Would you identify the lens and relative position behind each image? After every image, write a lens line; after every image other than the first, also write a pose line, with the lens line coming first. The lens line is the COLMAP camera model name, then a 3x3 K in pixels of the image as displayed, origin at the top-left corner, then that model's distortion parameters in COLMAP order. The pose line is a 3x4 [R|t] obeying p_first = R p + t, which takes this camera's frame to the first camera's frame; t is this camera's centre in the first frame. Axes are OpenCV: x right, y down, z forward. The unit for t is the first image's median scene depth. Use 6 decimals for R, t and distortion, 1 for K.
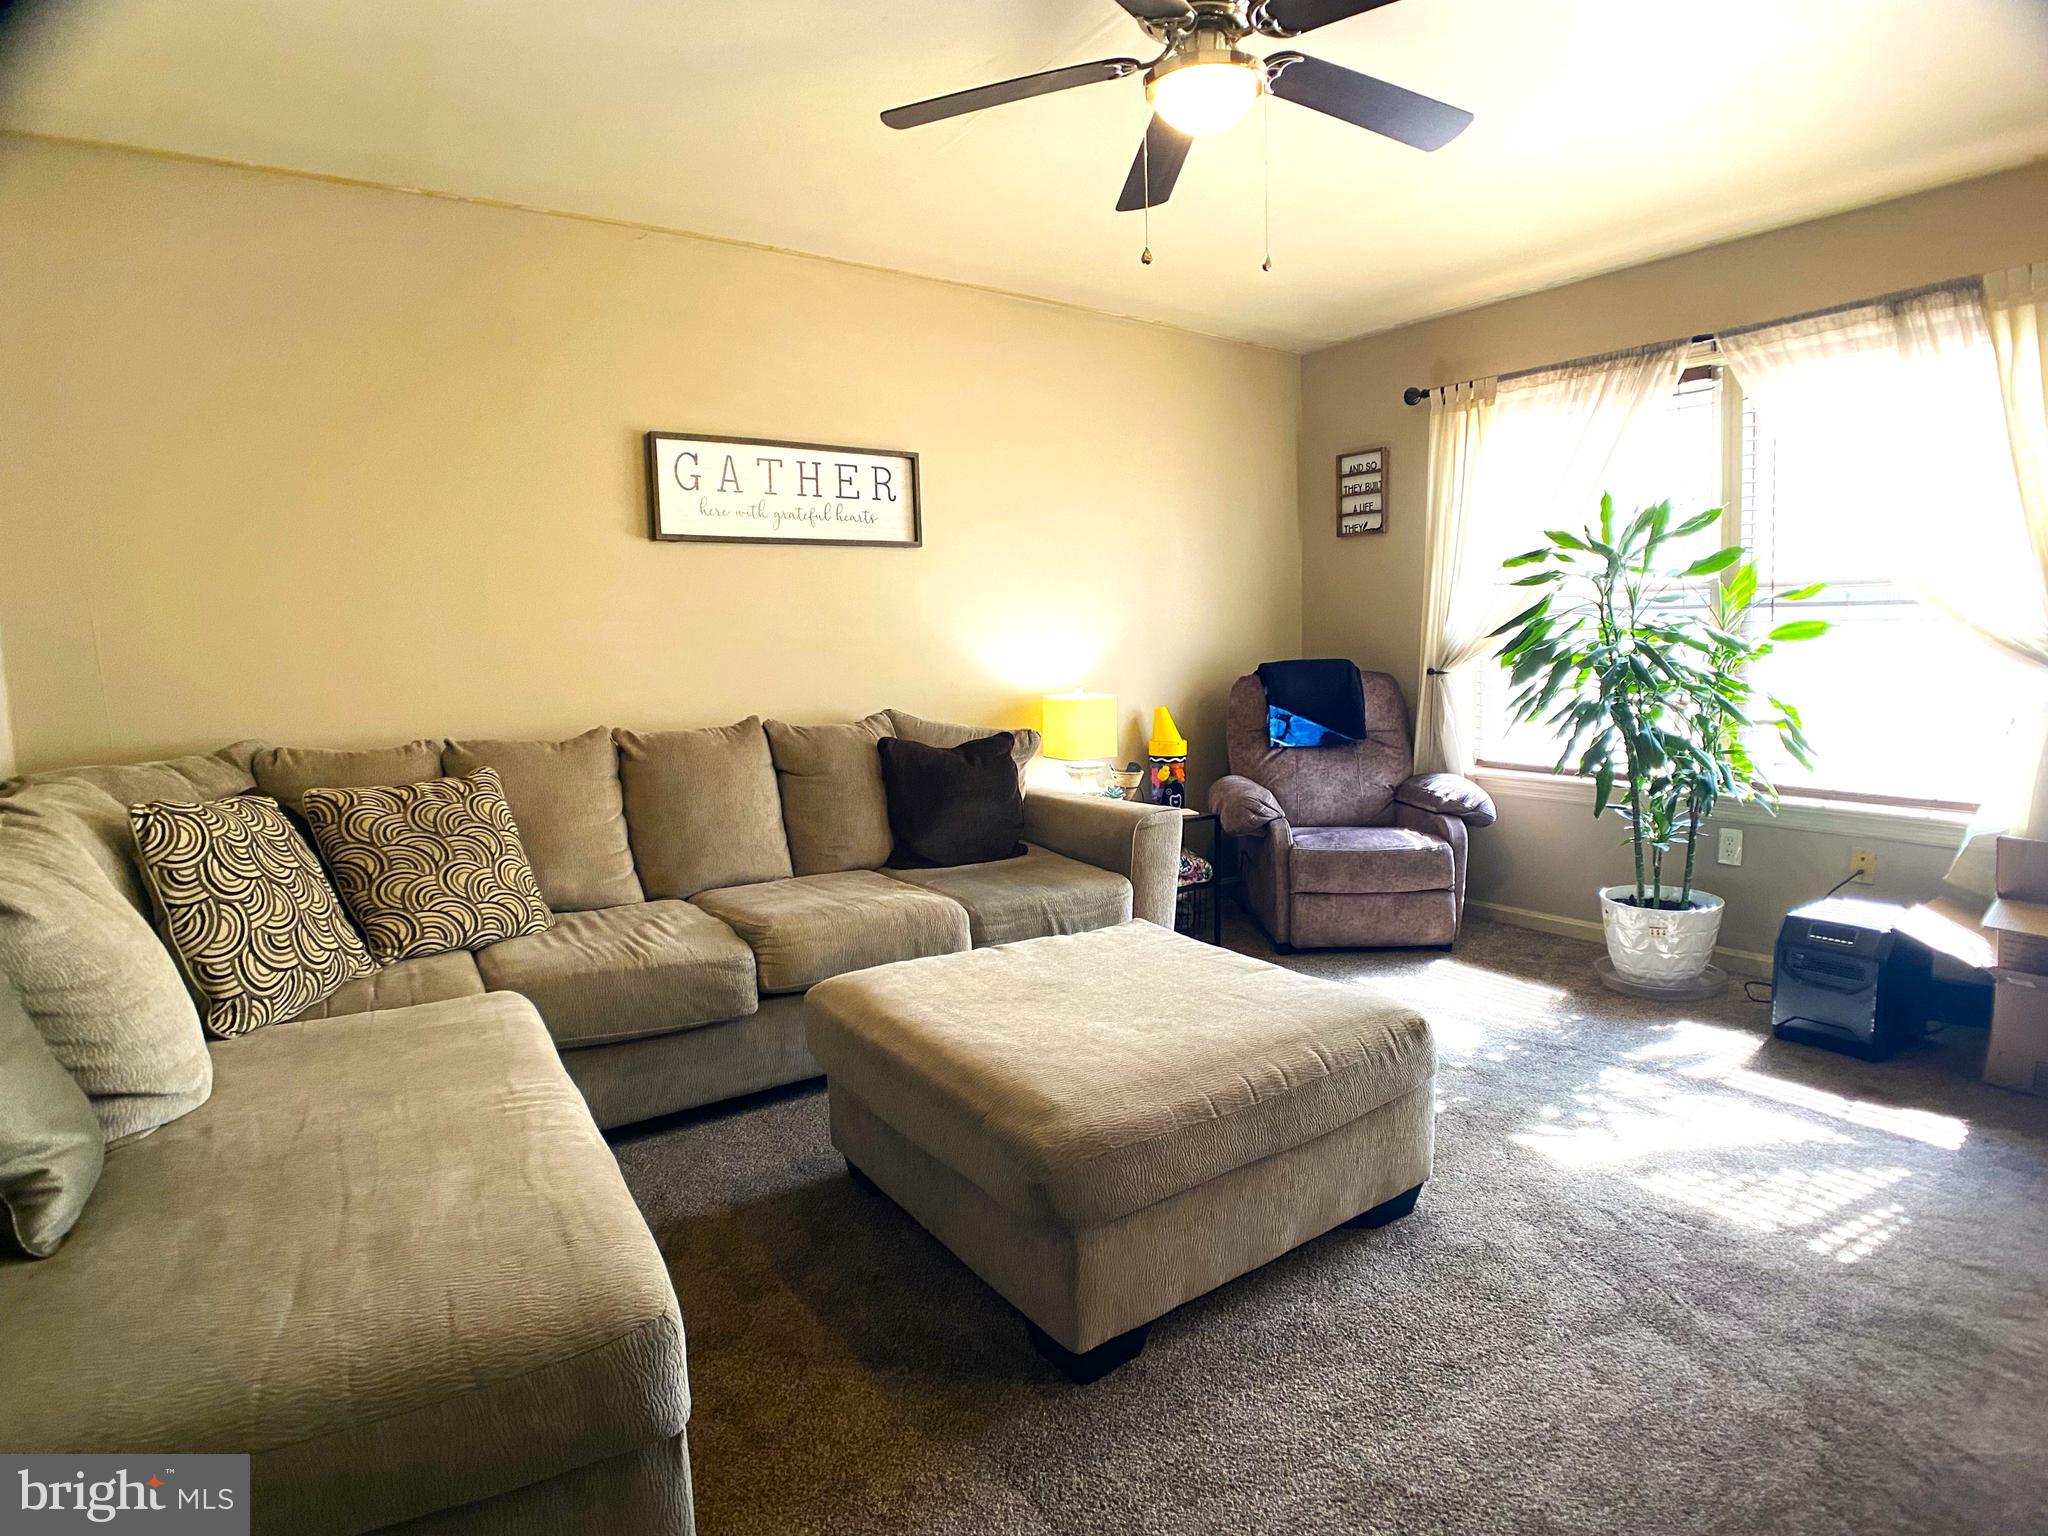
lens RADIAL K [[1083.0, 0, 1051.3], [0, 1083.0, 776.8], [0, 0, 1]] dist [-0.083553, 0.000582]
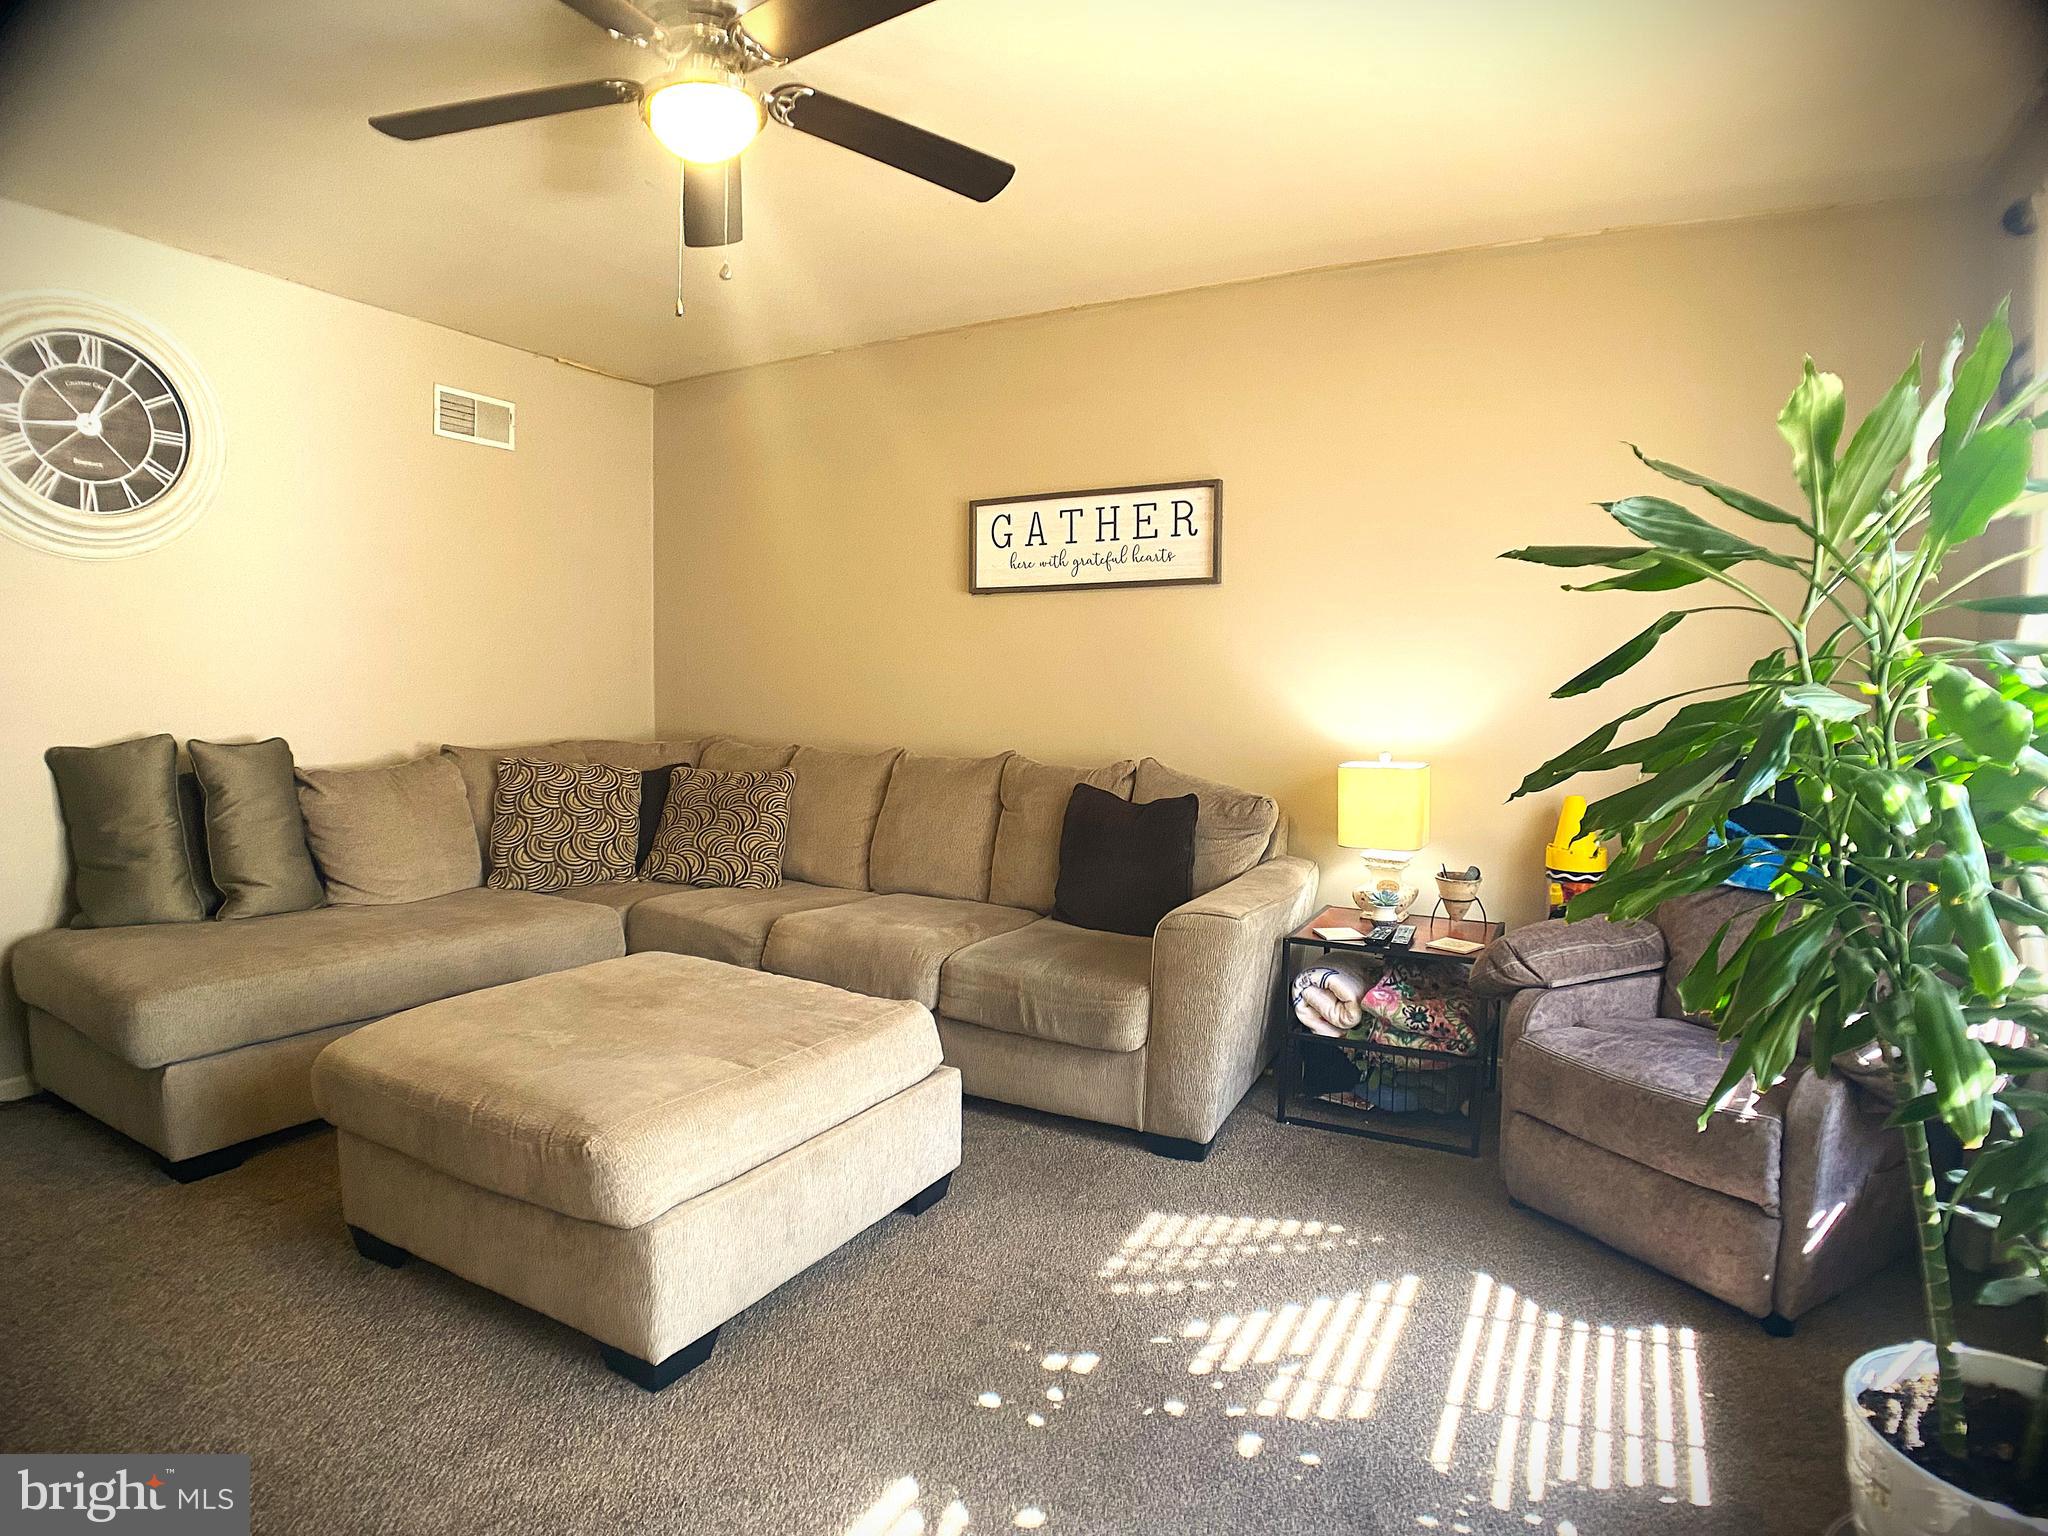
lens RADIAL K [[1083.0, 0, 1051.3], [0, 1083.0, 776.8], [0, 0, 1]] dist [-0.083553, 0.000582]
pose [[0.447803, 0.093366, -0.889244, 0.681385], [-0.125237, 0.991279, 0.041012, -0.076442], [0.885318, 0.093001, 0.455590, 0.514153]]
